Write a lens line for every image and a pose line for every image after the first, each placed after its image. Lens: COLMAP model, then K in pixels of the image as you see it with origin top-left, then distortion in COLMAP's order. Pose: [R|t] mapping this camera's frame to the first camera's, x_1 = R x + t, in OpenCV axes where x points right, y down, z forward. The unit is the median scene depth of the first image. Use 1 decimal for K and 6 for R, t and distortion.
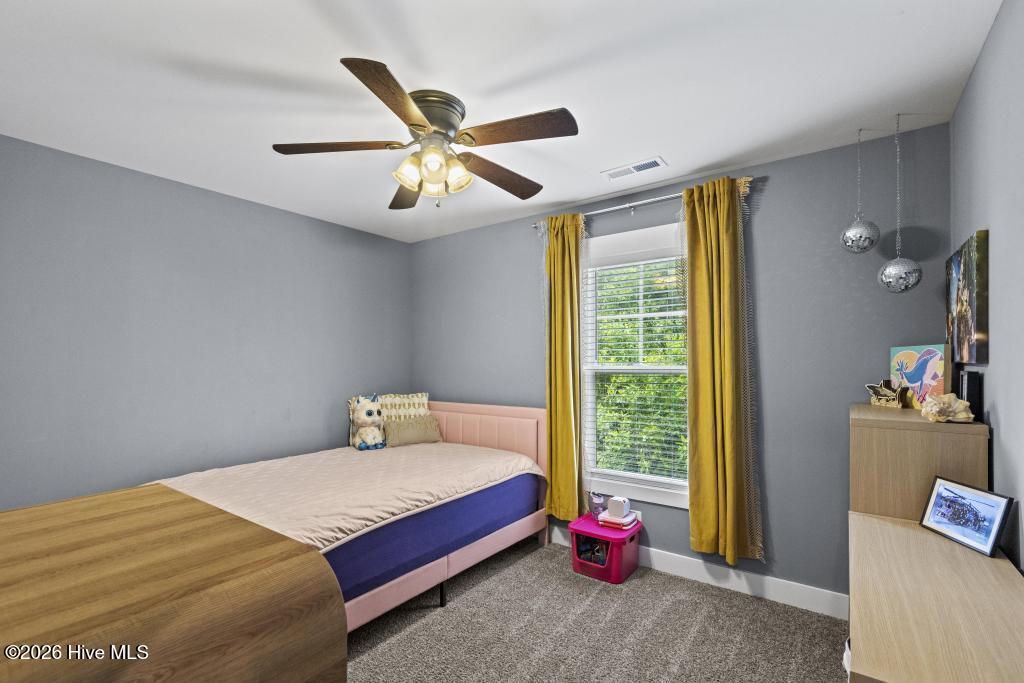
lens RADIAL K [[460.6, 0, 513.7], [0, 460.6, 348.3], [0, 0, 1]] dist [0.001137, 0.000056]
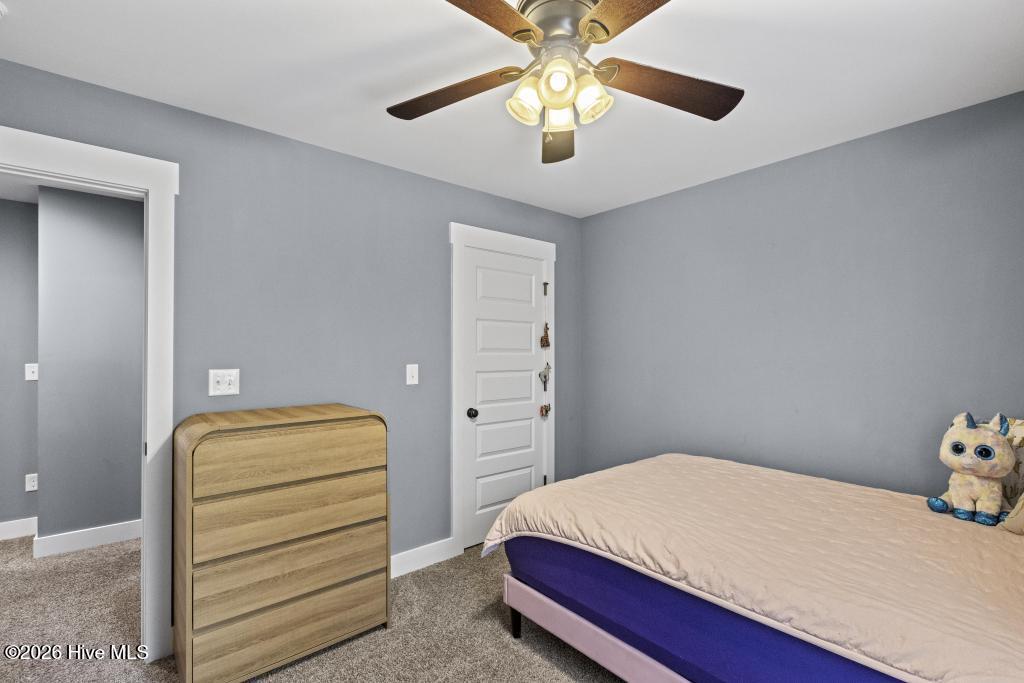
lens RADIAL K [[460.6, 0, 513.7], [0, 460.6, 348.3], [0, 0, 1]] dist [0.001137, 0.000056]
pose [[-0.222413, -0.009773, -0.974904, 0.487182], [0.023797, 0.999597, -0.015449, 0.039023], [0.974662, -0.026636, -0.222091, 0.983945]]
